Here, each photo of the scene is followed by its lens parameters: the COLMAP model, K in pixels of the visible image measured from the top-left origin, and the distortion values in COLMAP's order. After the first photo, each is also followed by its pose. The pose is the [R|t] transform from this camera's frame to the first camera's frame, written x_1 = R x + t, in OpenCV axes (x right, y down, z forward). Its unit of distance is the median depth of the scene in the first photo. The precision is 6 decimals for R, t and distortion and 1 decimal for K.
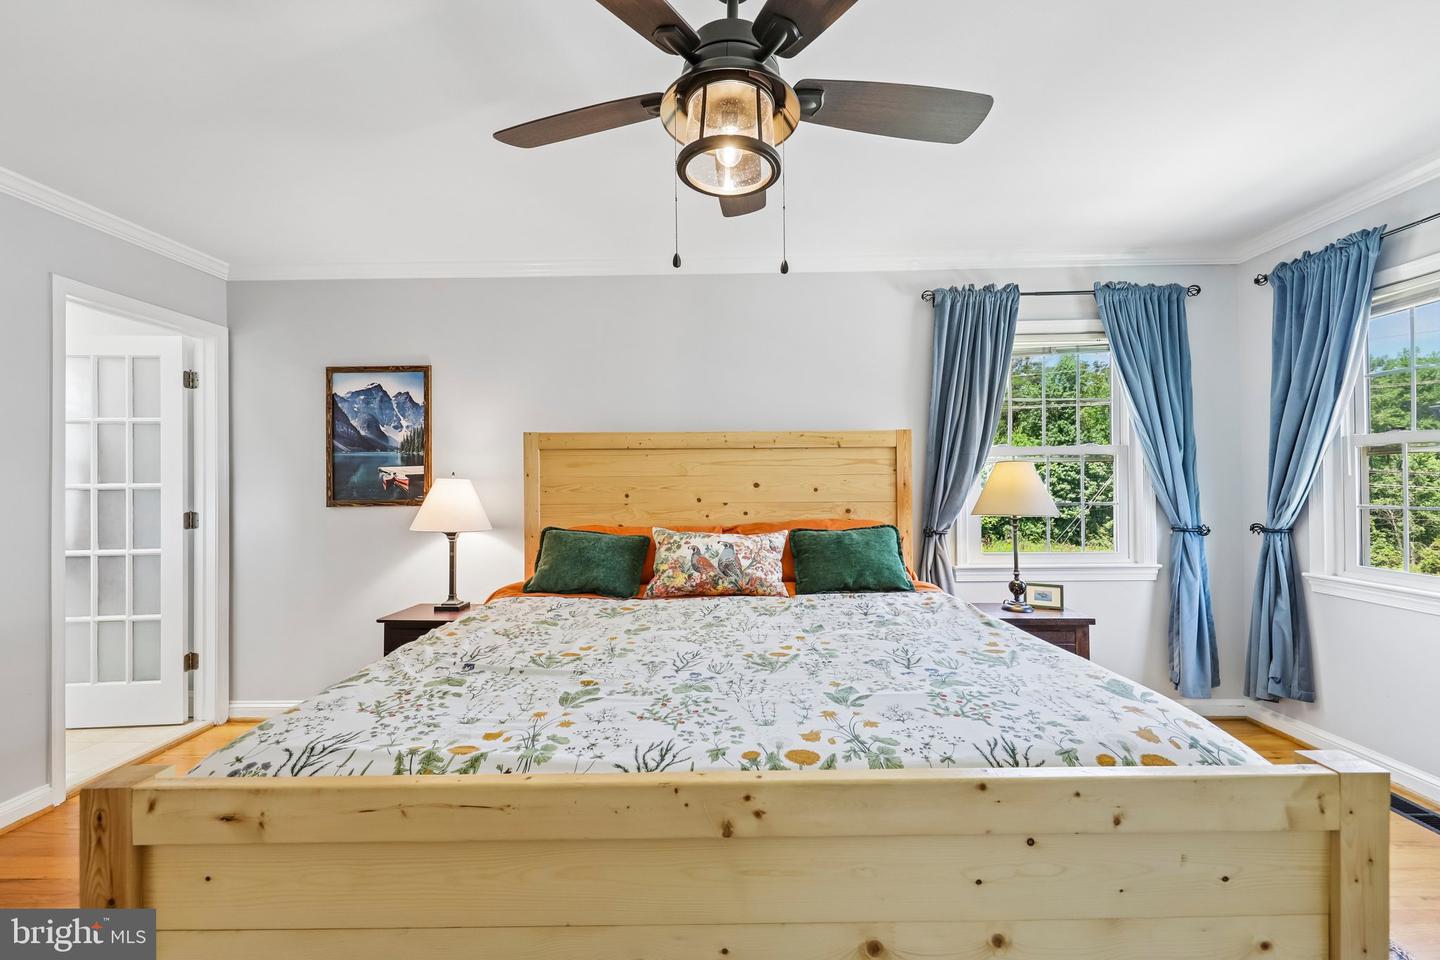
lens RADIAL K [[591.8, 0, 715.8], [0, 591.8, 478.9], [0, 0, 1]] dist [0.011859, -0.006693]
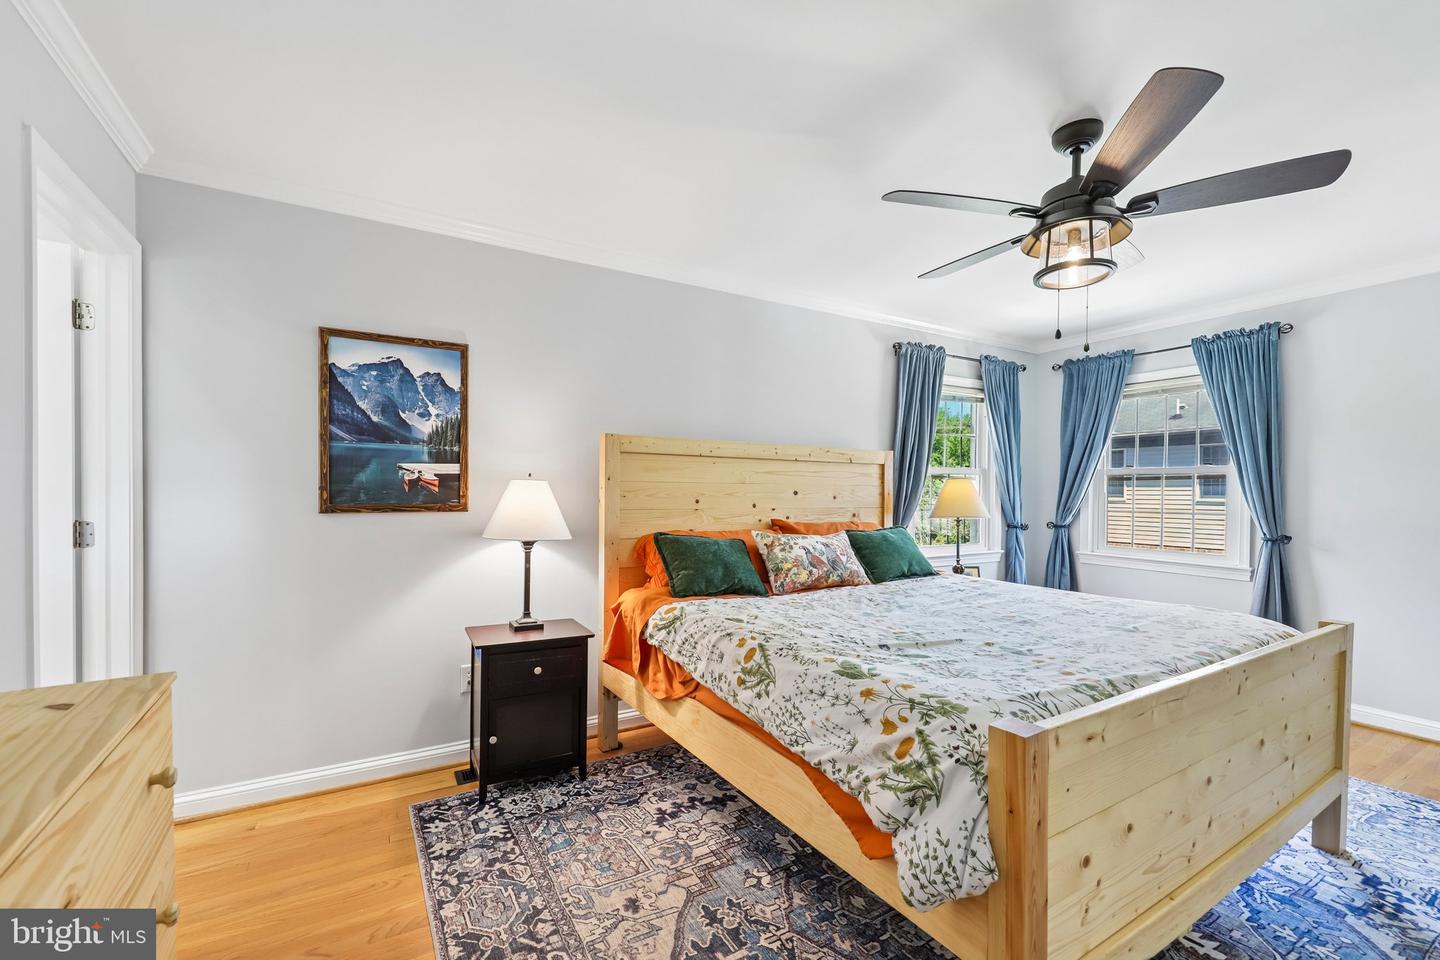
lens RADIAL K [[606.4, 0, 718.9], [0, 606.4, 501.1], [0, 0, 1]] dist [0.001029, -0.000113]
pose [[0.853108, 0.008018, 0.521672, -0.643221], [-0.020467, 0.999627, 0.018107, 0.007759], [-0.521332, -0.026124, 0.852954, 0.079841]]
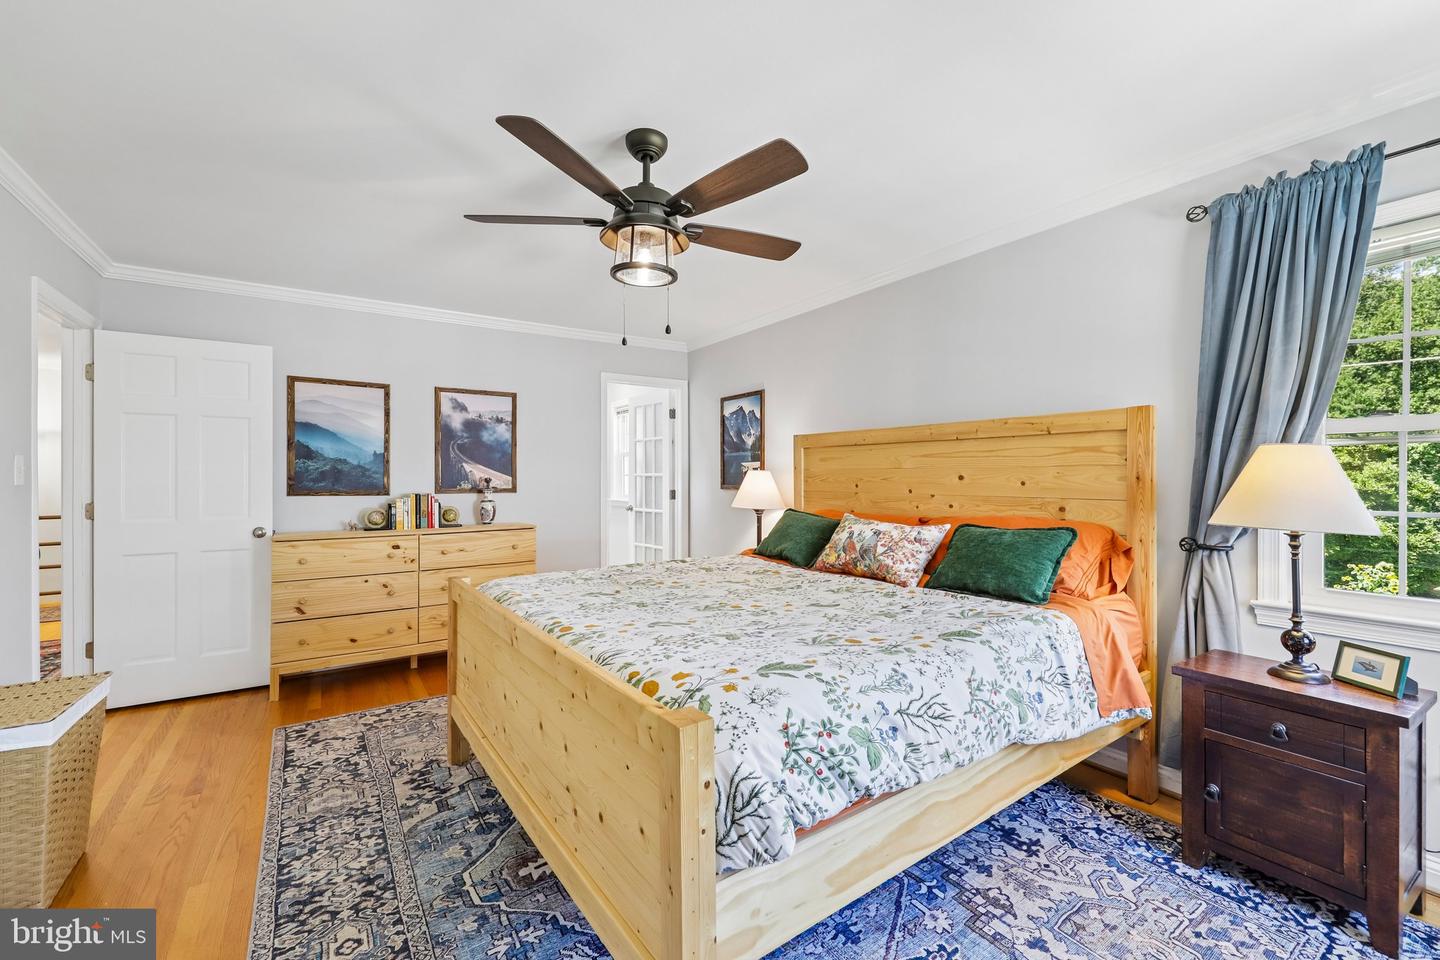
lens RADIAL K [[591.8, 0, 715.8], [0, 591.8, 478.9], [0, 0, 1]] dist [0.011859, -0.006693]
pose [[0.573505, 0.011351, -0.819124, 0.612326], [0.004751, 0.999841, 0.017182, -0.005752], [0.819188, -0.013746, 0.573360, 0.112469]]
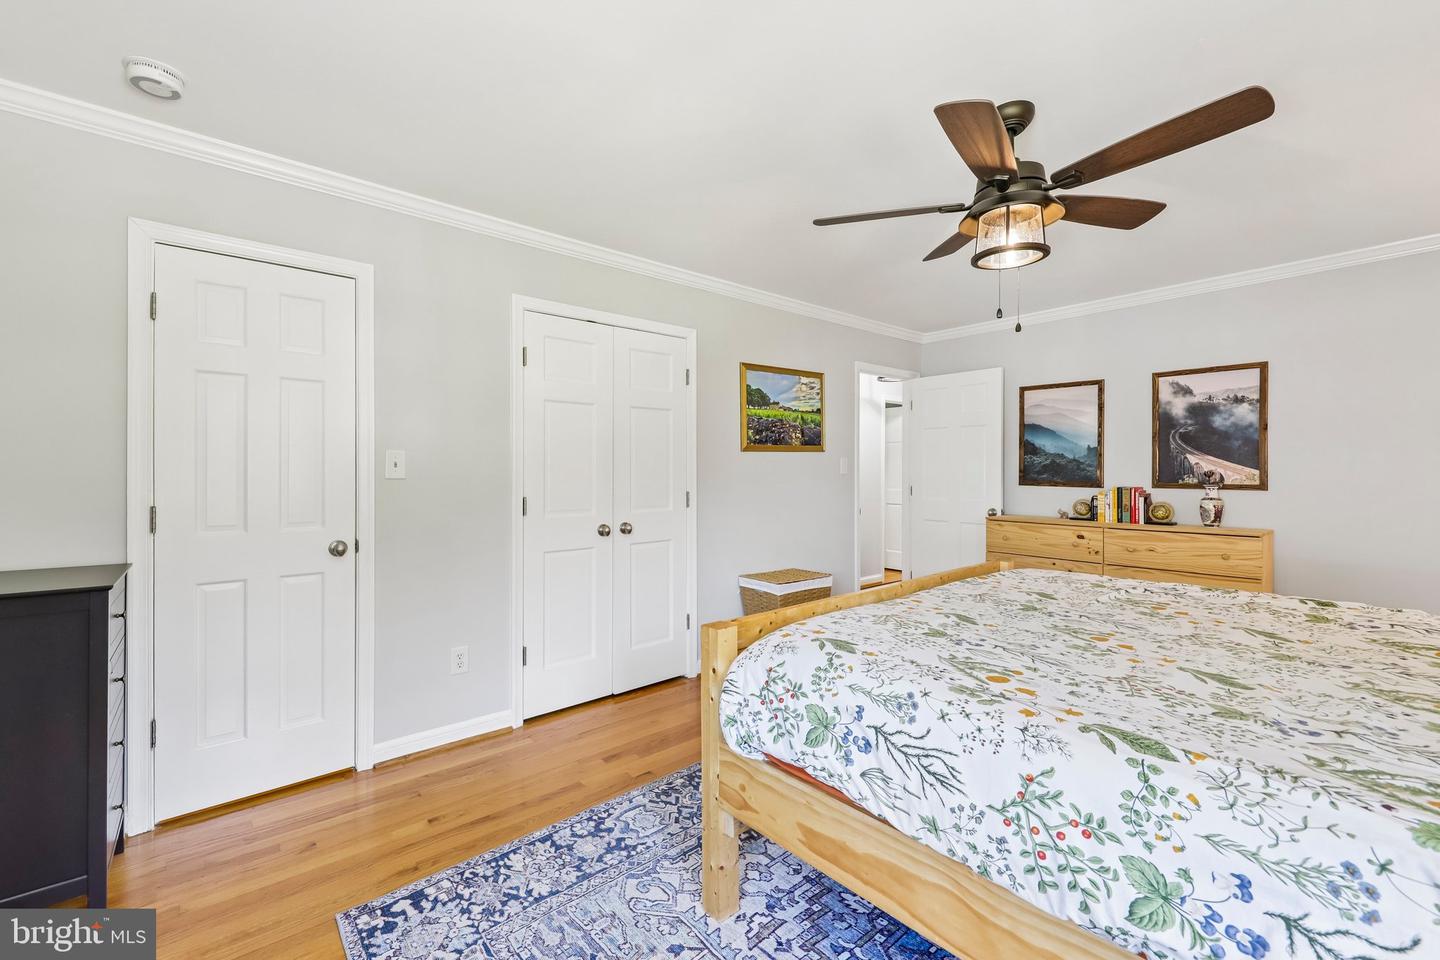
lens RADIAL K [[613.5, 0, 722.0], [0, 613.5, 470.3], [0, 0, 1]] dist [0.010655, -0.007833]
pose [[-0.755189, 0.009621, -0.655436, 0.684698], [0.013490, 0.999909, -0.000865, -0.000585], [0.655368, -0.009496, -0.755250, 0.749133]]
